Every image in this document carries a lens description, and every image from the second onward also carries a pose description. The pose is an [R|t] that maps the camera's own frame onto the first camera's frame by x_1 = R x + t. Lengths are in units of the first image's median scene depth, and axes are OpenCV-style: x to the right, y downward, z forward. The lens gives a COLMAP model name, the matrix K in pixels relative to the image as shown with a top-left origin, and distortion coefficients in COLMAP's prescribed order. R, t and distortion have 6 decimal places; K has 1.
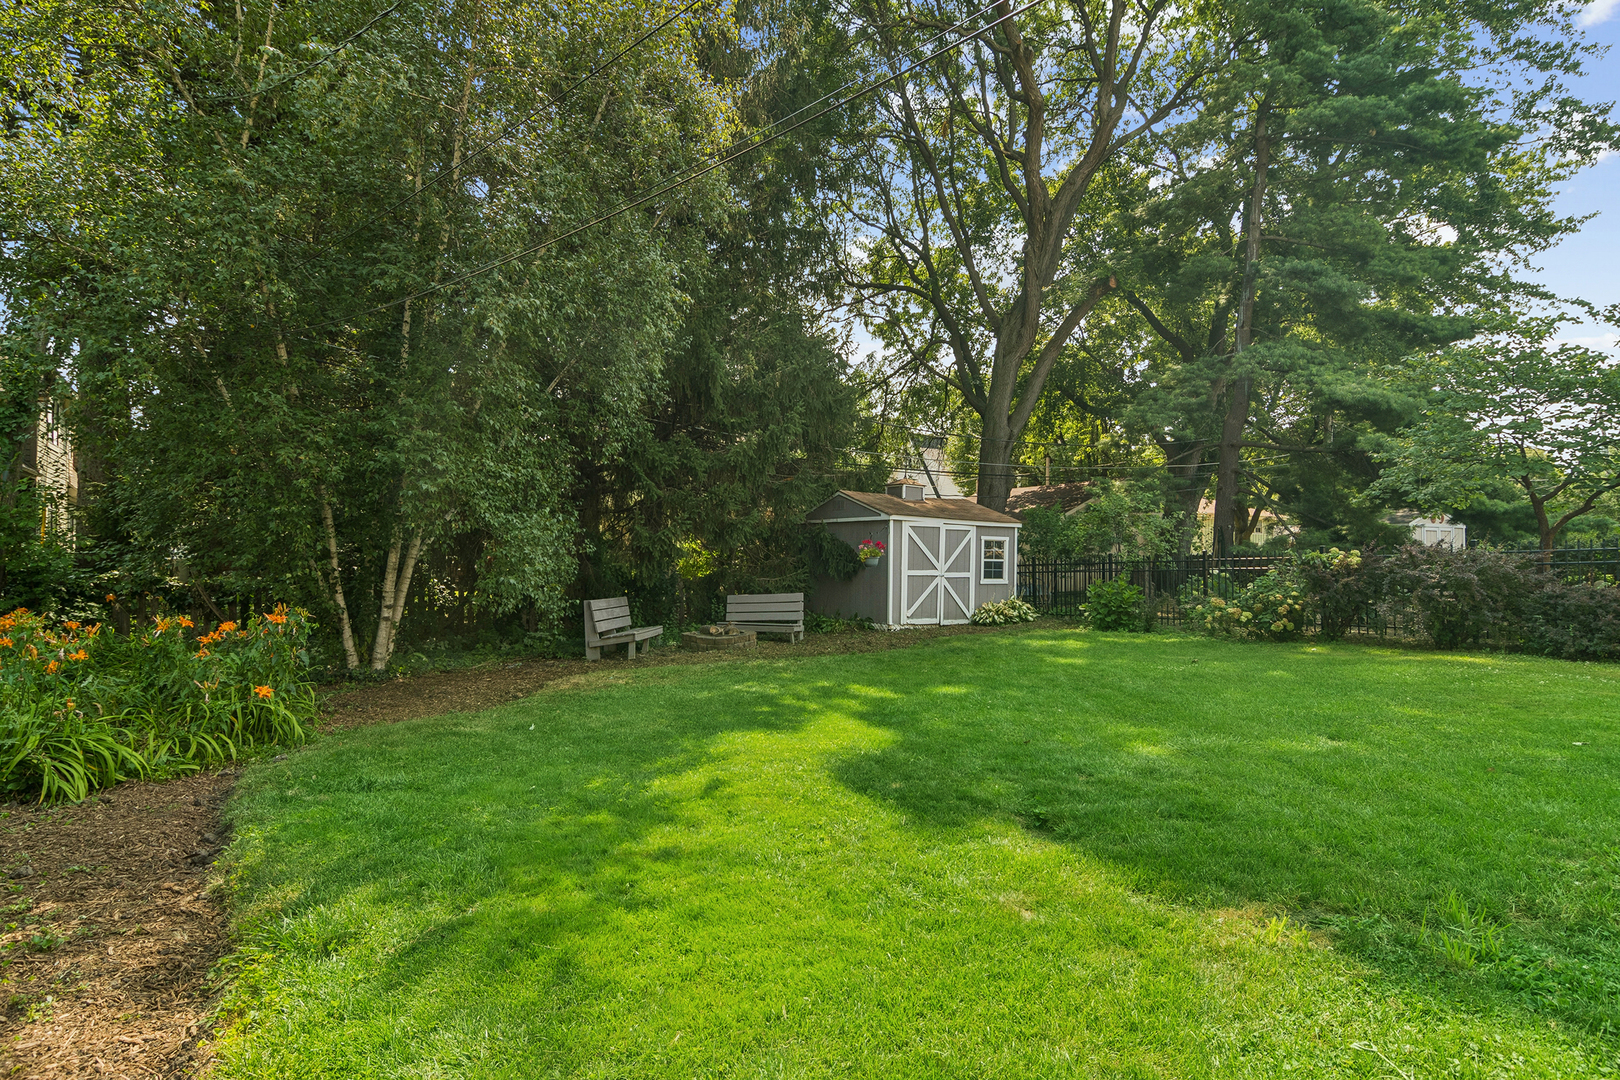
lens RADIAL K [[883.4, 0, 811.8], [0, 883.4, 548.4], [0, 0, 1]] dist [-0.001688, 0.000047]
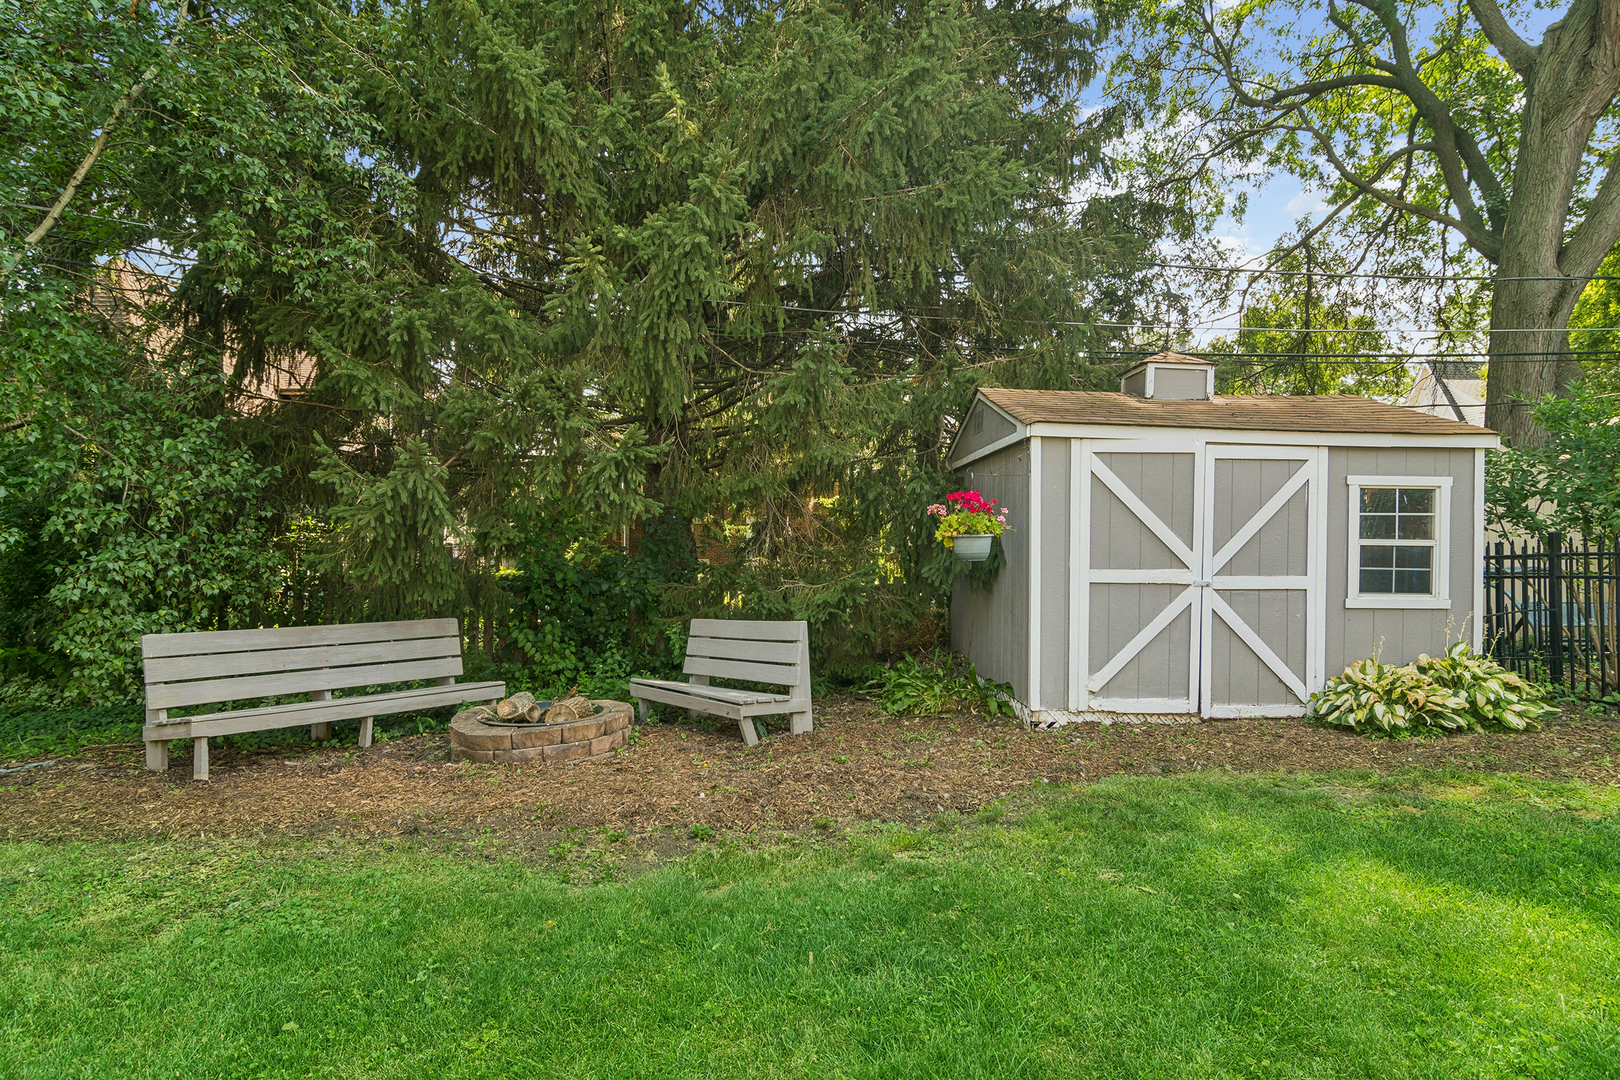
lens RADIAL K [[883.4, 0, 811.8], [0, 883.4, 548.4], [0, 0, 1]] dist [-0.001688, 0.000047]
pose [[0.854073, -0.003173, -0.520143, 0.196125], [0.009064, 0.999920, 0.008783, 0.010935], [0.520074, -0.012216, 0.854034, 0.590798]]
